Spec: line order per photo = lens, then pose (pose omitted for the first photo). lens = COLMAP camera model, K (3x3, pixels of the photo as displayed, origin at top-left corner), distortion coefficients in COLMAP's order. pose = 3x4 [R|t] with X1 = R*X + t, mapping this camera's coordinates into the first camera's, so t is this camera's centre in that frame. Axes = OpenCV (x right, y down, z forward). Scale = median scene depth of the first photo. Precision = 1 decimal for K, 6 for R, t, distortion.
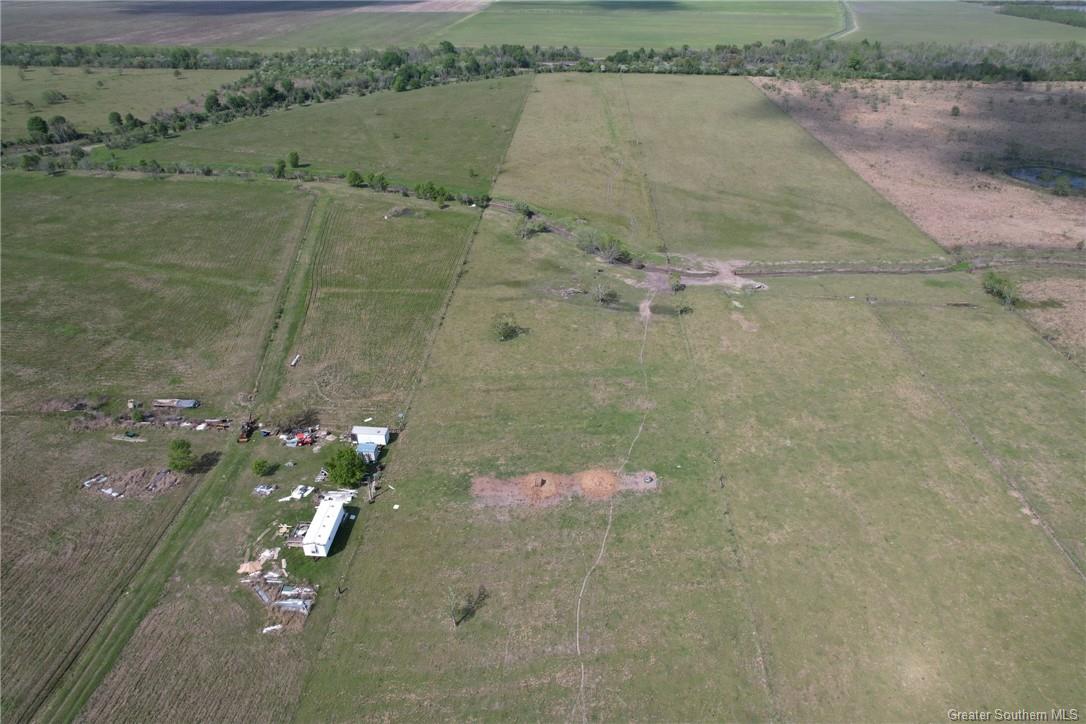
lens RADIAL K [[688.8, 0, 543.0], [0, 688.8, 362.0], [0, 0, 1]] dist [-0.080554, 0.070696]
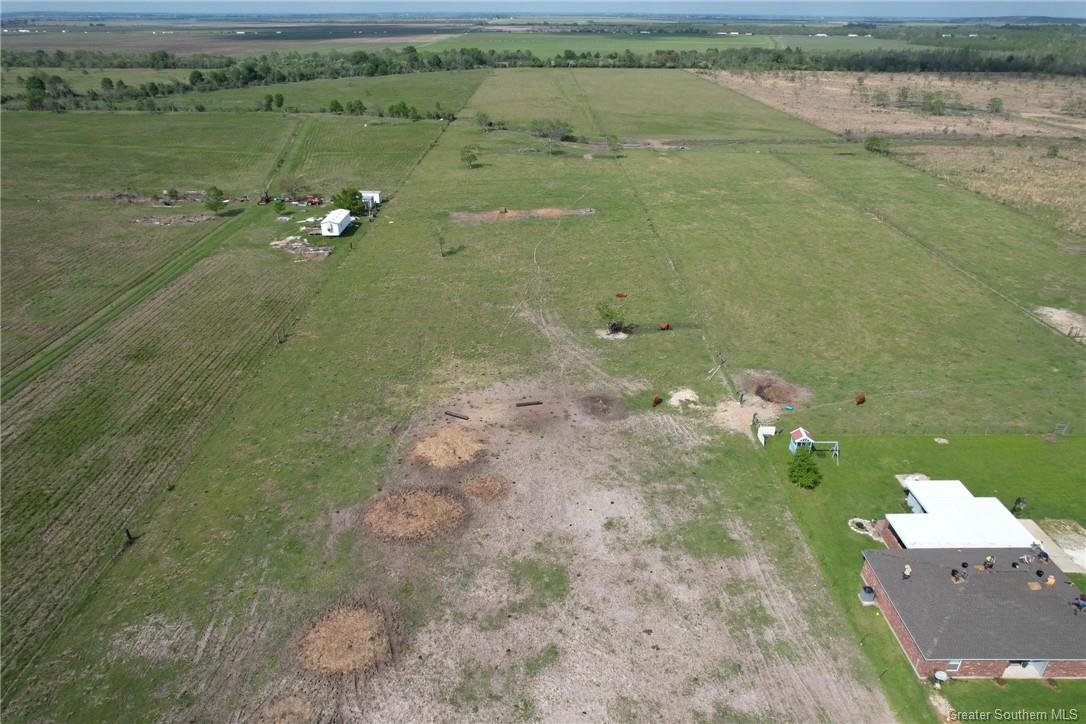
lens RADIAL K [[688.8, 0, 543.0], [0, 688.8, 362.0], [0, 0, 1]] dist [-0.080554, 0.070696]
pose [[0.998106, -0.029591, 0.053933, -0.005395], [0.033624, 0.996581, -0.075475, 0.336333], [-0.051515, 0.077146, 0.995688, -0.151628]]
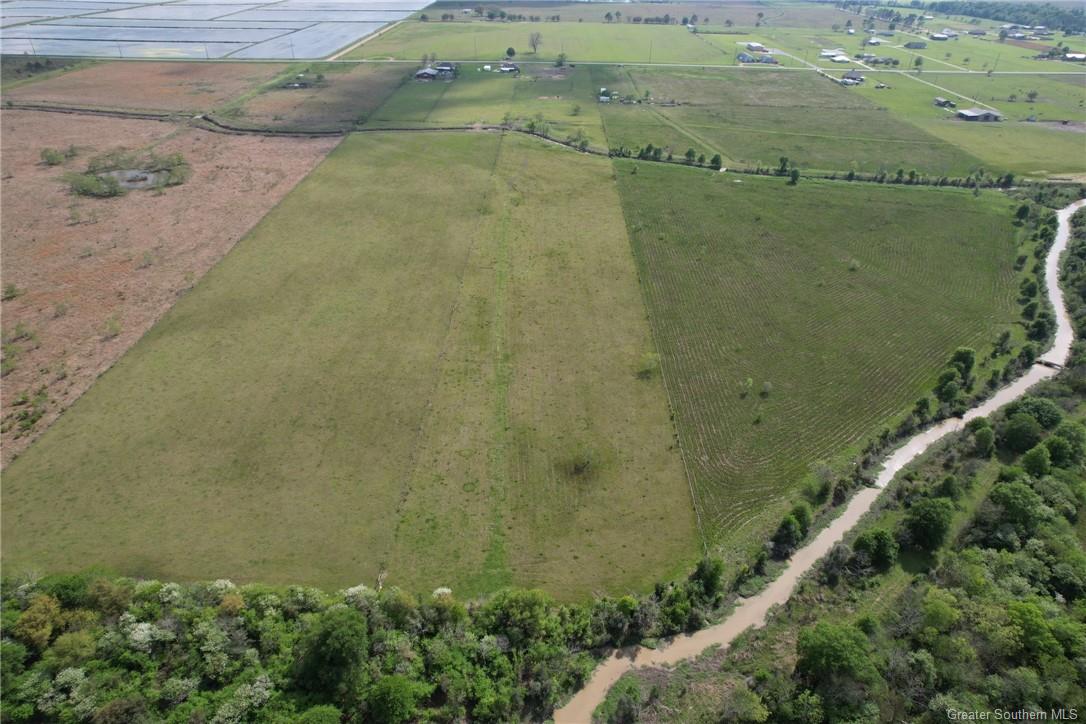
lens RADIAL K [[688.8, 0, 543.0], [0, 688.8, 362.0], [0, 0, 1]] dist [-0.080554, 0.070696]
pose [[-0.999251, 0.005319, -0.038335, 0.152797], [-0.032080, 0.440253, 0.897301, -1.697744], [0.021650, 0.897858, -0.439752, 2.569440]]
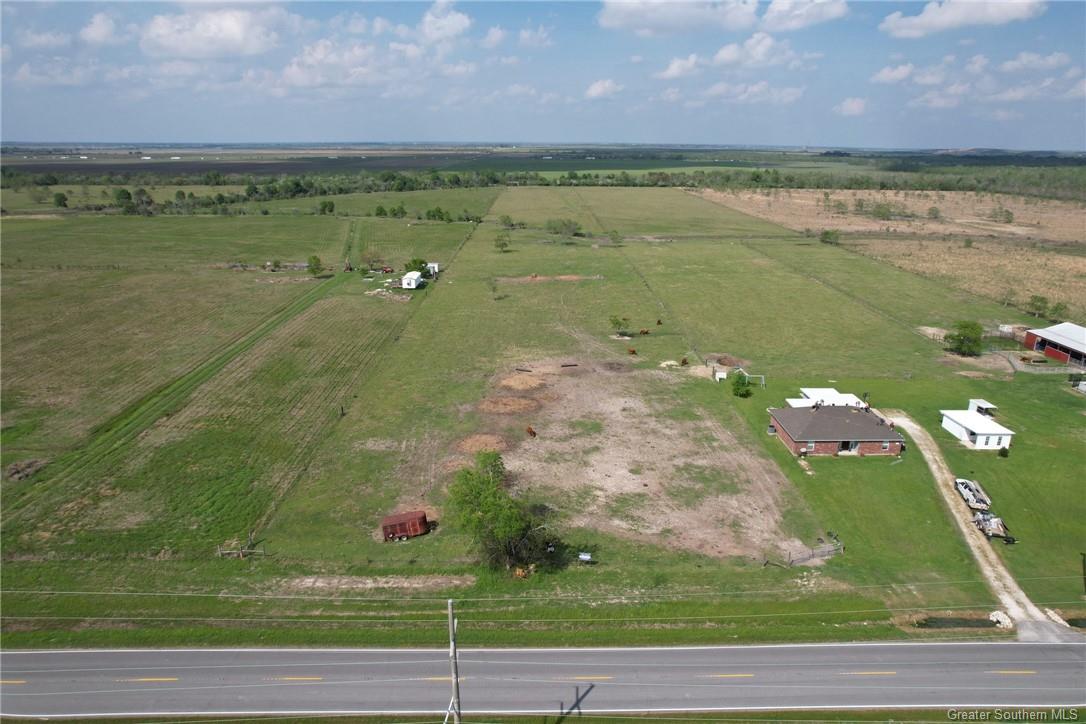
lens RADIAL K [[688.8, 0, 543.0], [0, 688.8, 362.0], [0, 0, 1]] dist [-0.080554, 0.070696]
pose [[0.998047, -0.017999, 0.059818, -0.053494], [0.031813, 0.970560, -0.238748, 0.474627], [-0.053760, 0.240185, 0.969237, -0.352423]]
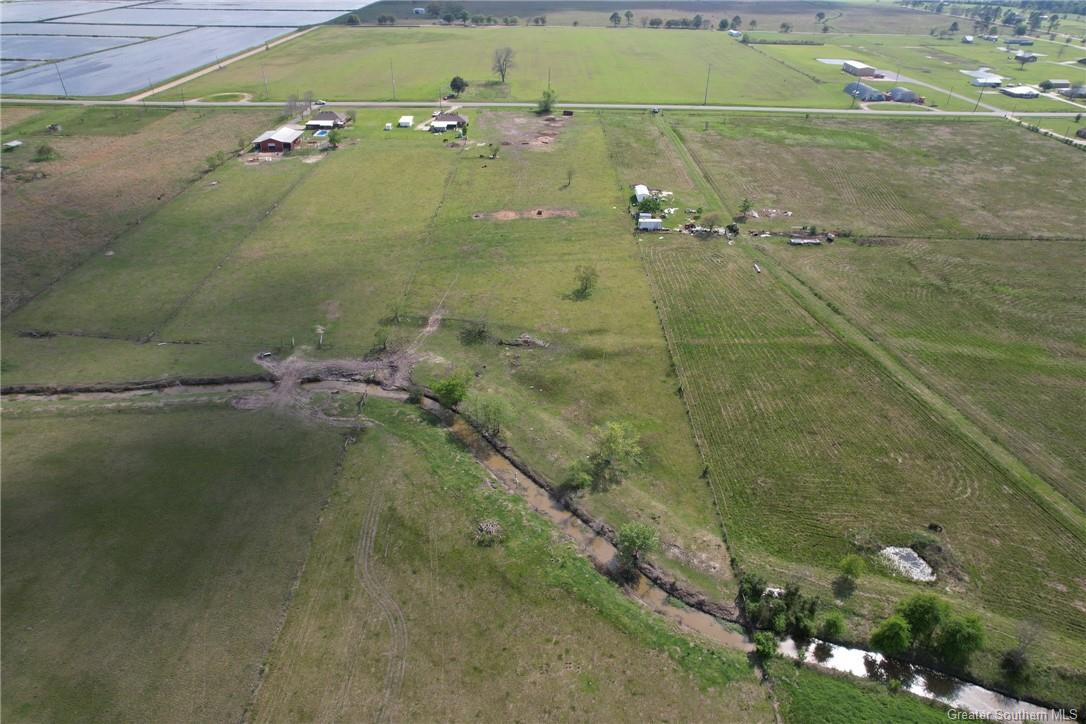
lens RADIAL K [[688.8, 0, 543.0], [0, 688.8, 362.0], [0, 0, 1]] dist [-0.080554, 0.070696]
pose [[-0.998540, 0.013475, -0.052303, 0.051396], [-0.041084, 0.439137, 0.897480, -0.756682], [0.035062, 0.898319, -0.437942, 1.290330]]
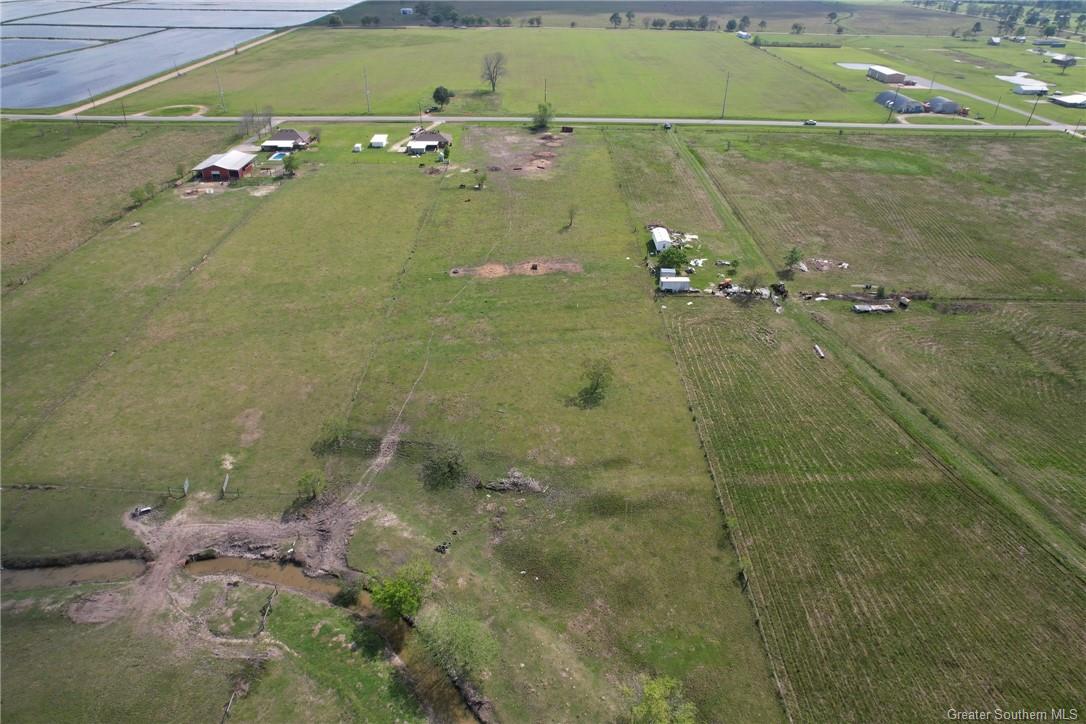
lens RADIAL K [[688.8, 0, 543.0], [0, 688.8, 362.0], [0, 0, 1]] dist [-0.080554, 0.070696]
pose [[-0.998205, 0.017030, -0.057411, 0.037987], [-0.044127, 0.438916, 0.897444, -0.611482], [0.040482, 0.898366, -0.437377, 1.090790]]
